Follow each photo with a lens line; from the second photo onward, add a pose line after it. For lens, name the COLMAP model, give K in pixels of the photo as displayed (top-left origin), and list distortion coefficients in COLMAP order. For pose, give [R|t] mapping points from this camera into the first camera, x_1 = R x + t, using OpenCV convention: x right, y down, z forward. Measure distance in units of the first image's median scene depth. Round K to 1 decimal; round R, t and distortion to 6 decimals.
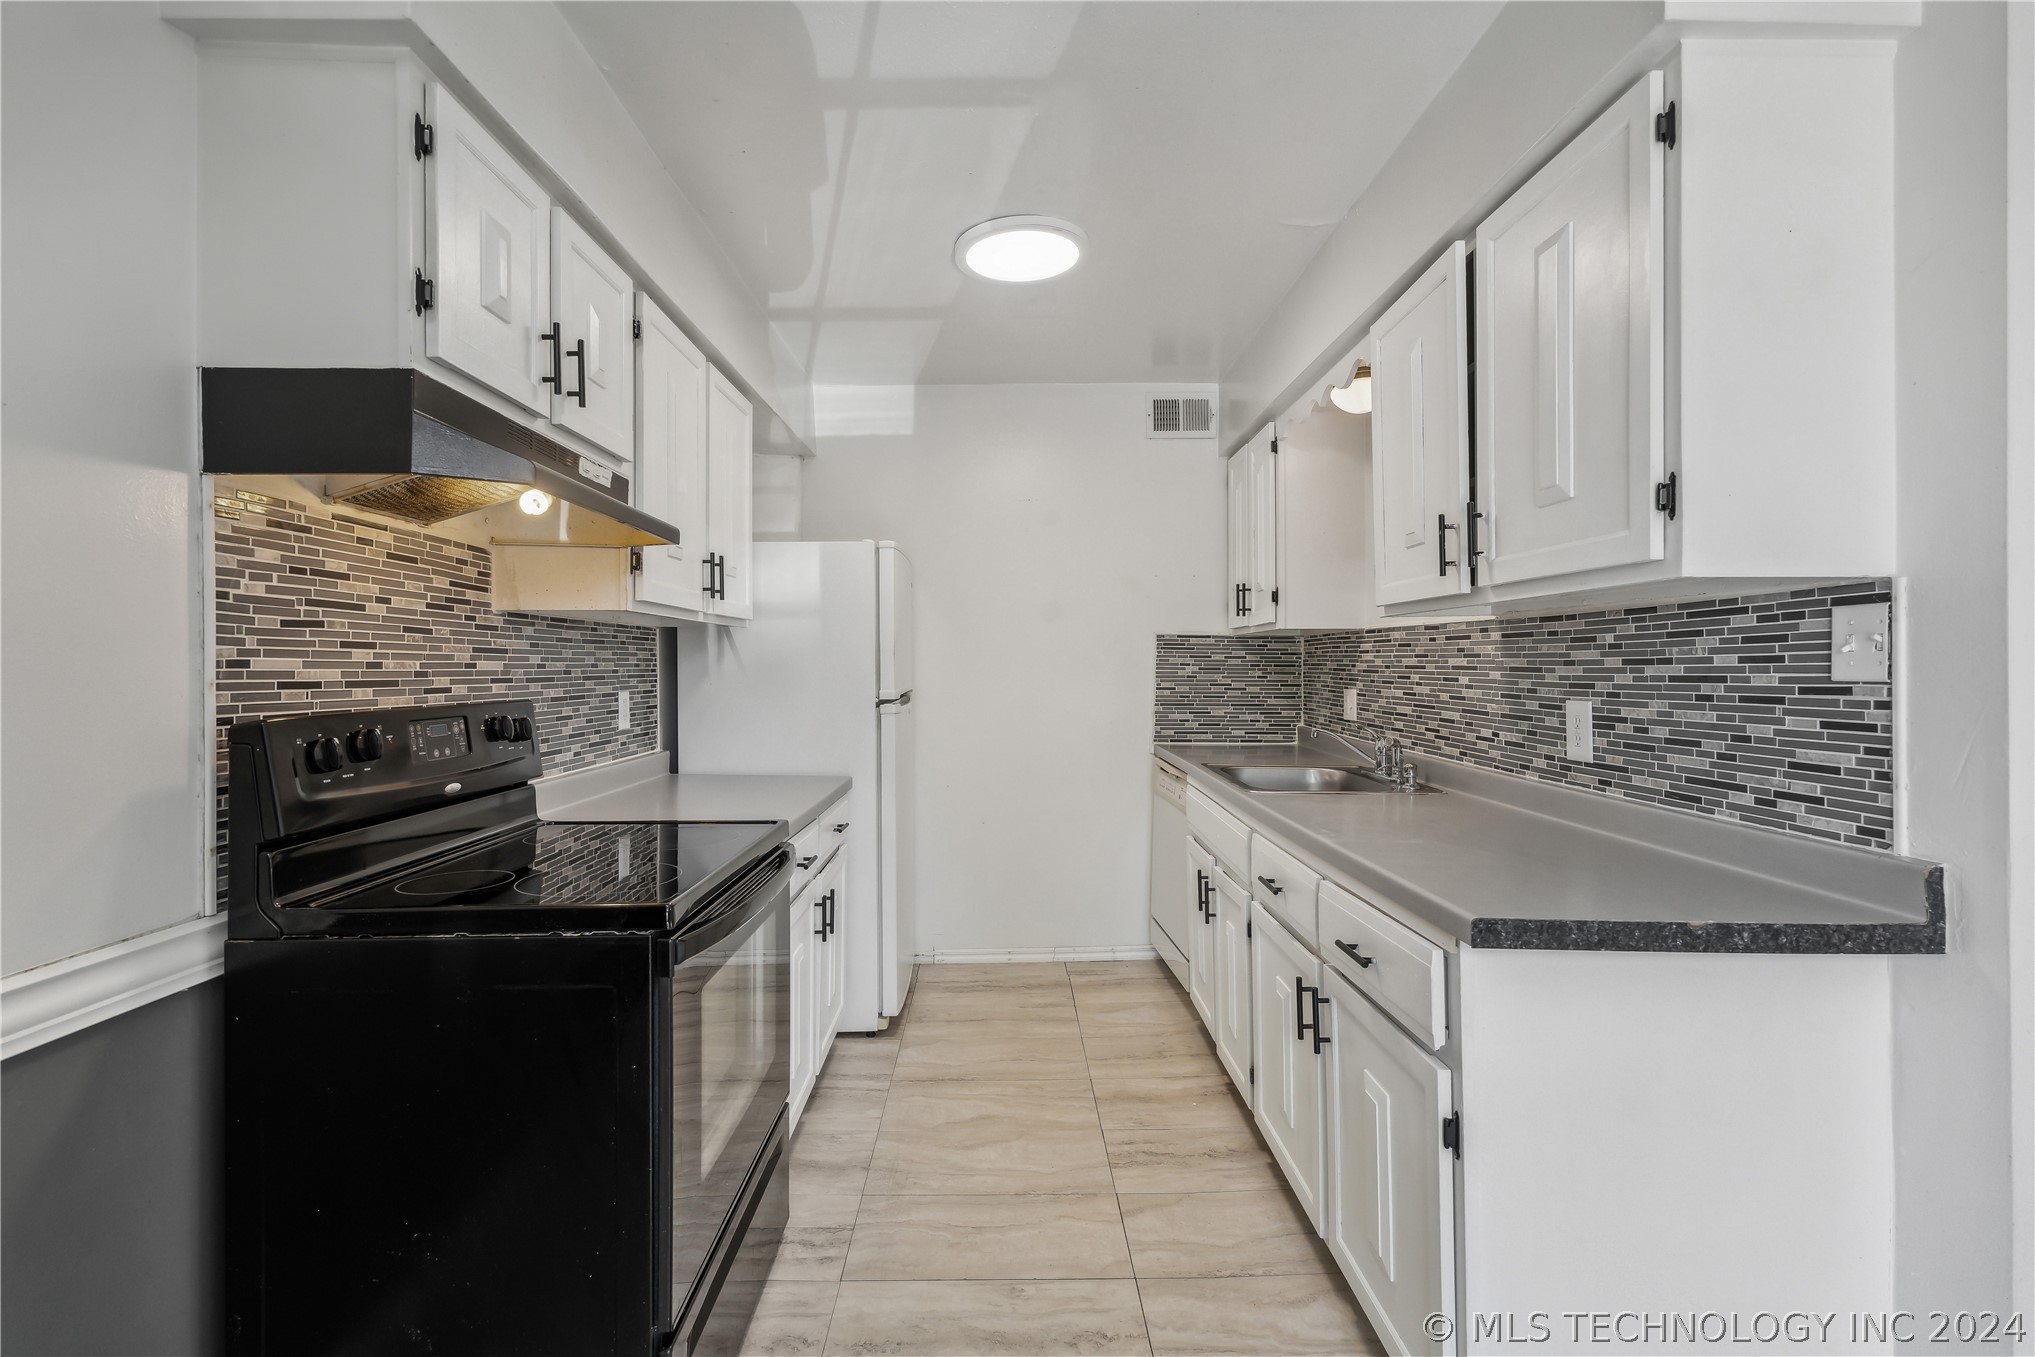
lens RADIAL K [[914.4, 0, 1009.2], [0, 914.4, 672.1], [0, 0, 1]] dist [0.003318, 0.000246]
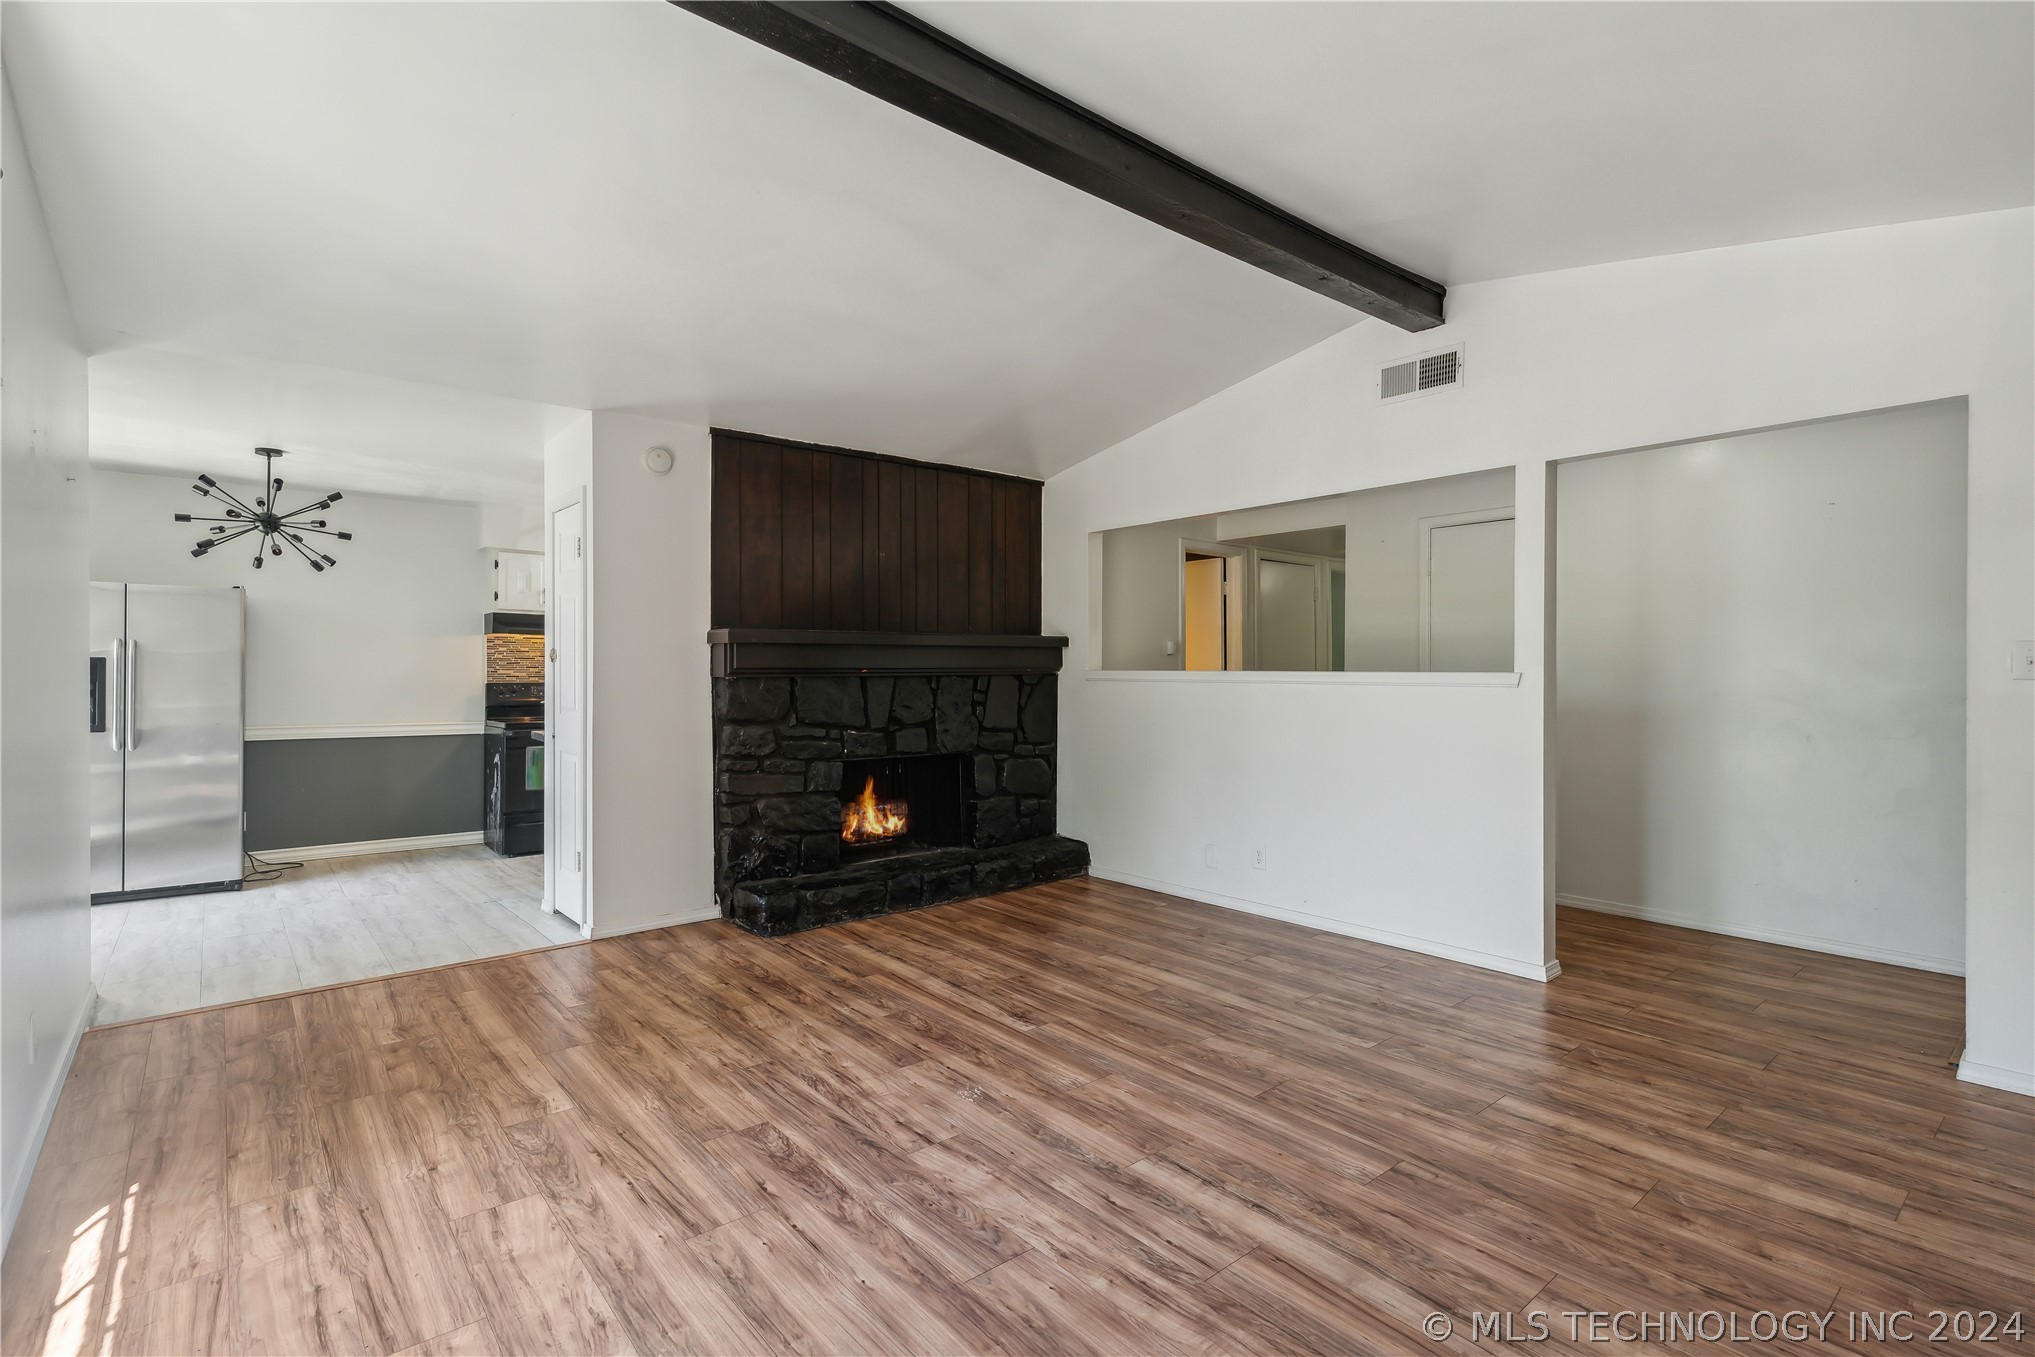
lens RADIAL K [[958.6, 0, 1011.9], [0, 958.6, 665.7], [0, 0, 1]] dist [0.001353, 0.000808]
pose [[0.629975, -0.002504, -0.776611, 4.805057], [-0.008383, 0.999915, -0.010025, -0.013280], [0.776570, 0.012826, 0.629900, -0.085308]]
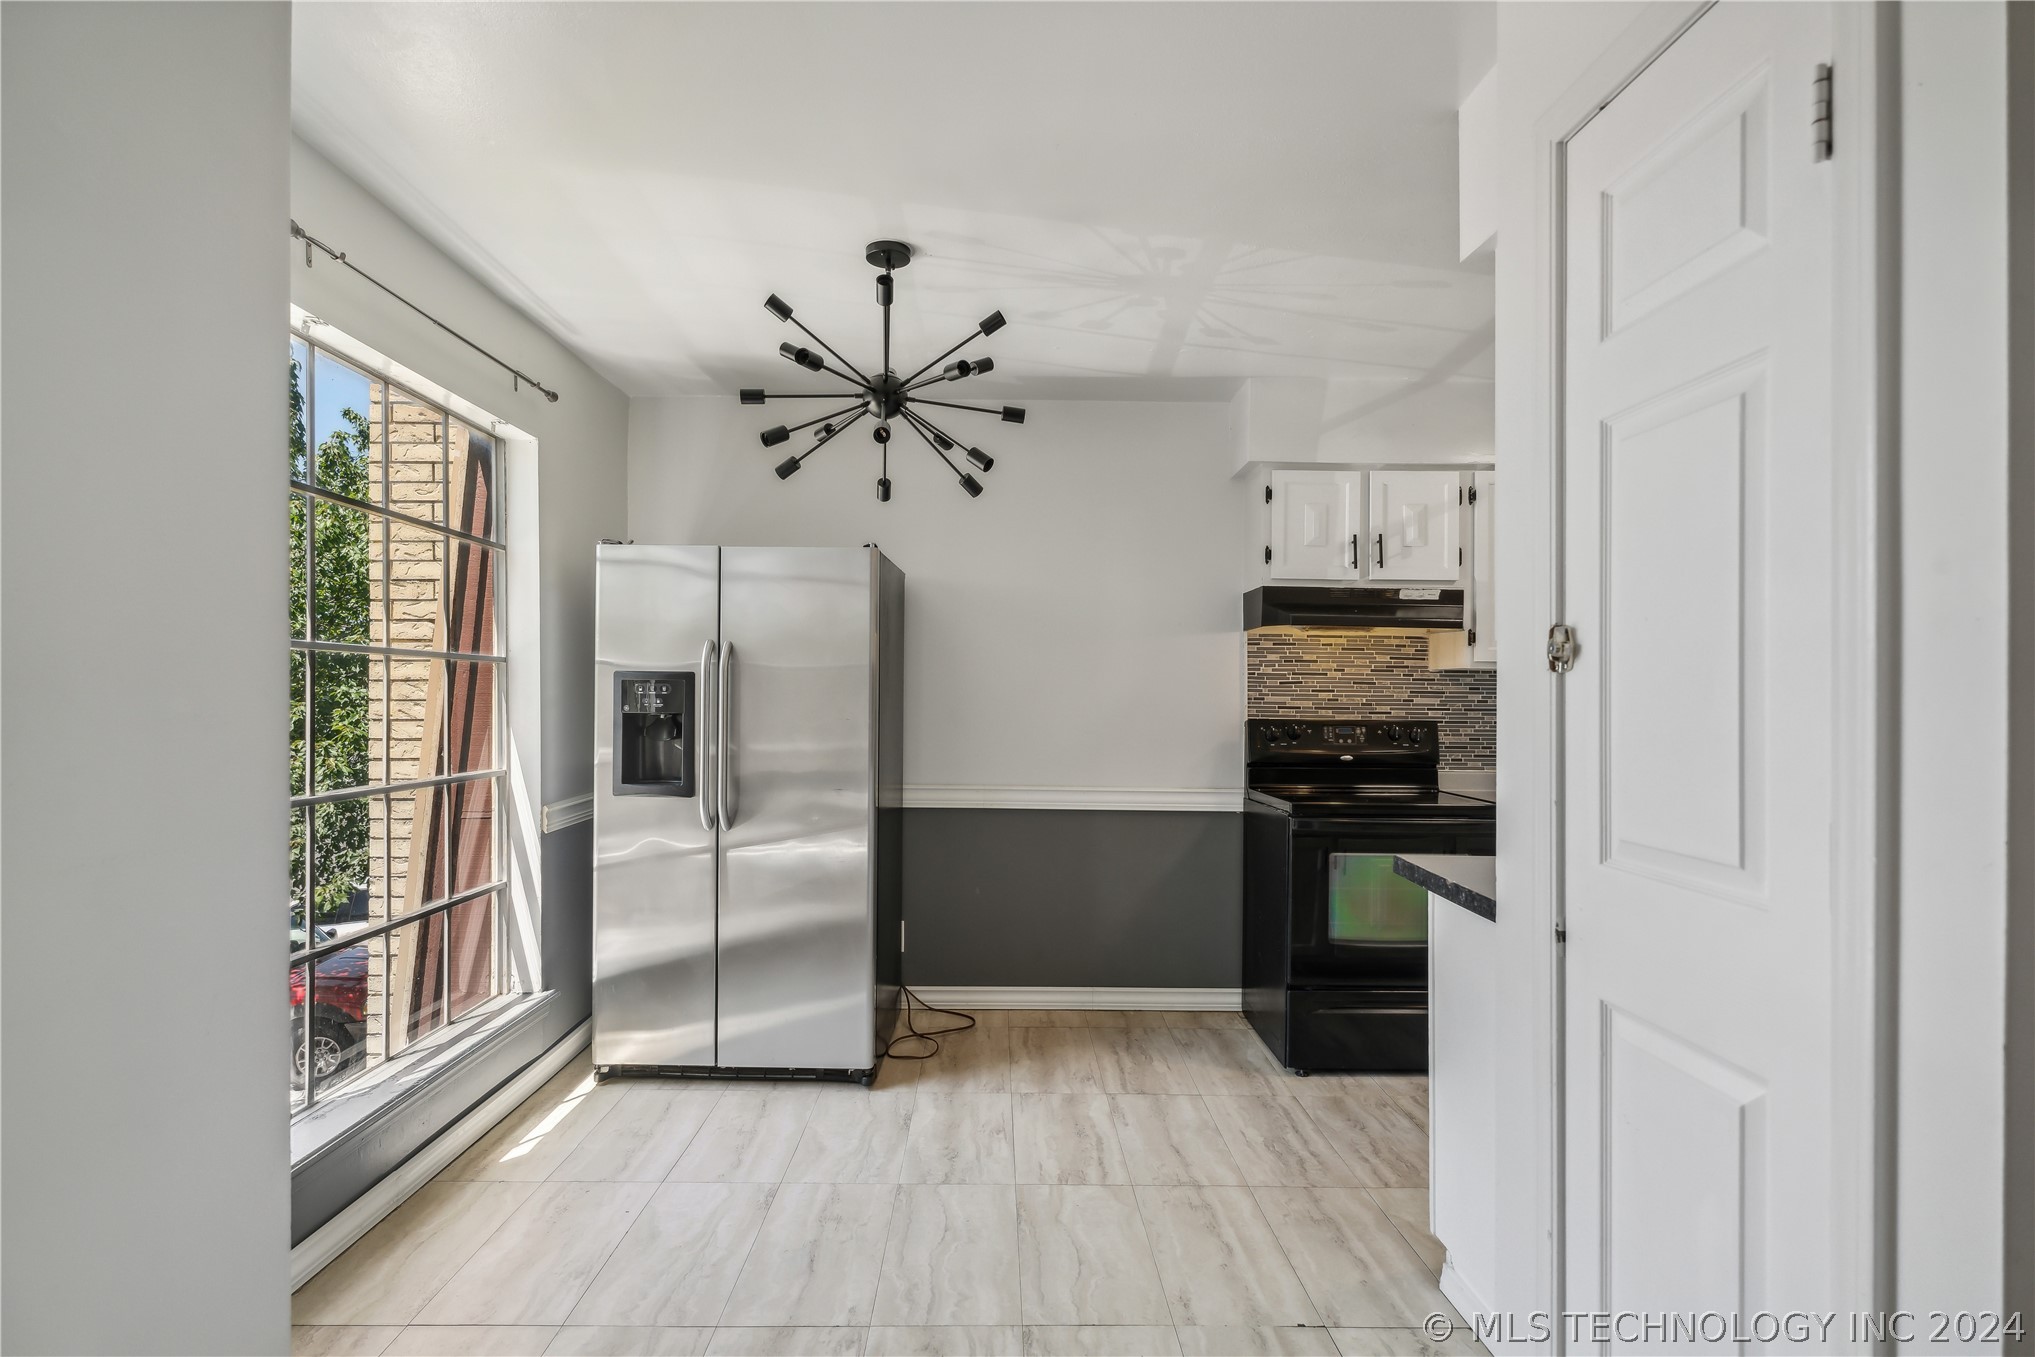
lens RADIAL K [[1027.0, 0, 1014.4], [0, 1027.0, 692.0], [0, 0, 1]] dist [-0.001145, 0.000040]
pose [[0.012406, 0.000524, -0.999923, 2.106145], [-0.014945, 0.999888, 0.000339, -0.018747], [0.999811, 0.014940, 0.012413, 0.238409]]
